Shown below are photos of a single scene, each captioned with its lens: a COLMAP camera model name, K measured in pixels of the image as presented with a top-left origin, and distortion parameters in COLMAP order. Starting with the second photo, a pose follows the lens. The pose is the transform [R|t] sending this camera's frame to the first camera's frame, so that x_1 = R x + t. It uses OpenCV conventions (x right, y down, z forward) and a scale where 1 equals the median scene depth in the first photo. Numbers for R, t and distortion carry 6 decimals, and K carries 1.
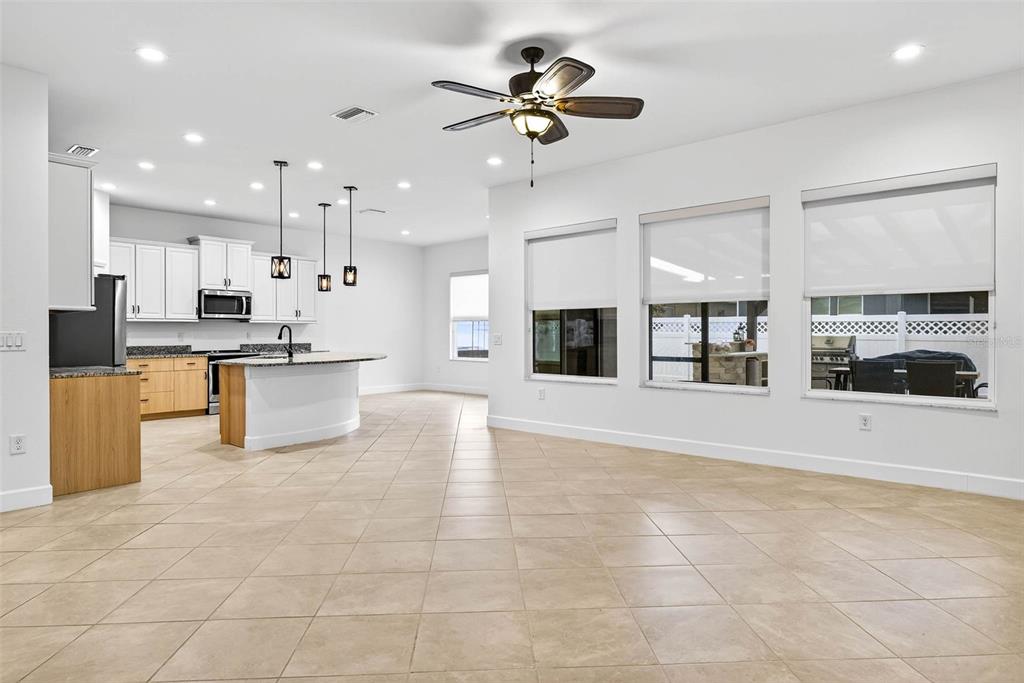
lens RADIAL K [[581.4, 0, 505.6], [0, 581.4, 339.9], [0, 0, 1]] dist [-0.014398, -0.000964]
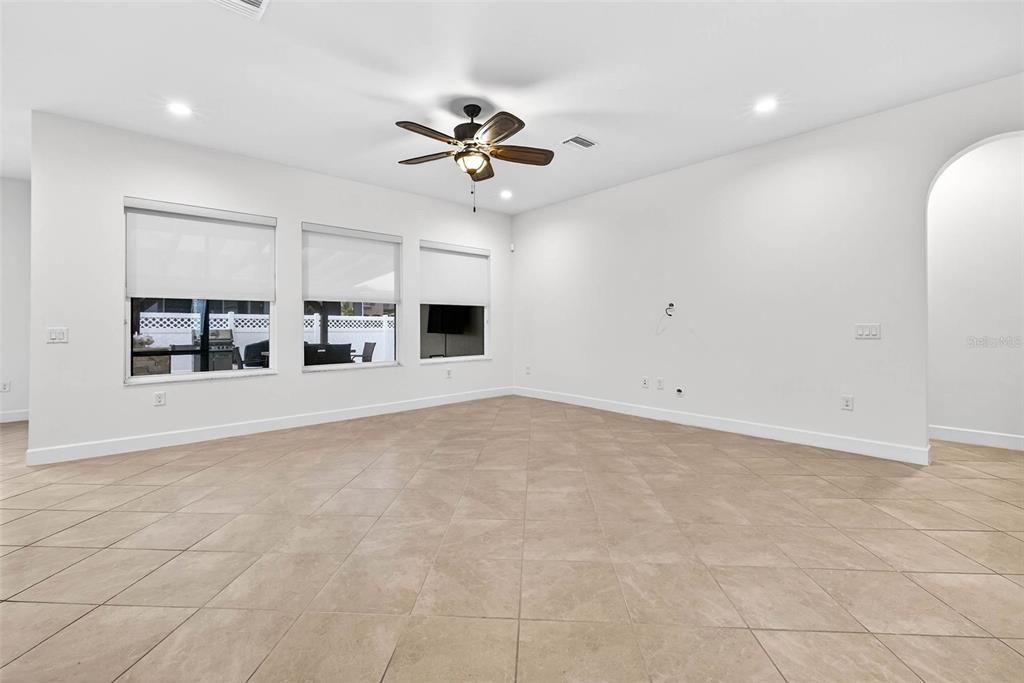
lens RADIAL K [[425.6, 0, 510.8], [0, 425.6, 333.6], [0, 0, 1]] dist [-0.004037, -0.000163]
pose [[0.135181, -0.015839, 0.990694, -0.368984], [0.015031, 0.999790, 0.013934, -0.001350], [-0.990707, 0.013007, 0.135391, 0.327612]]
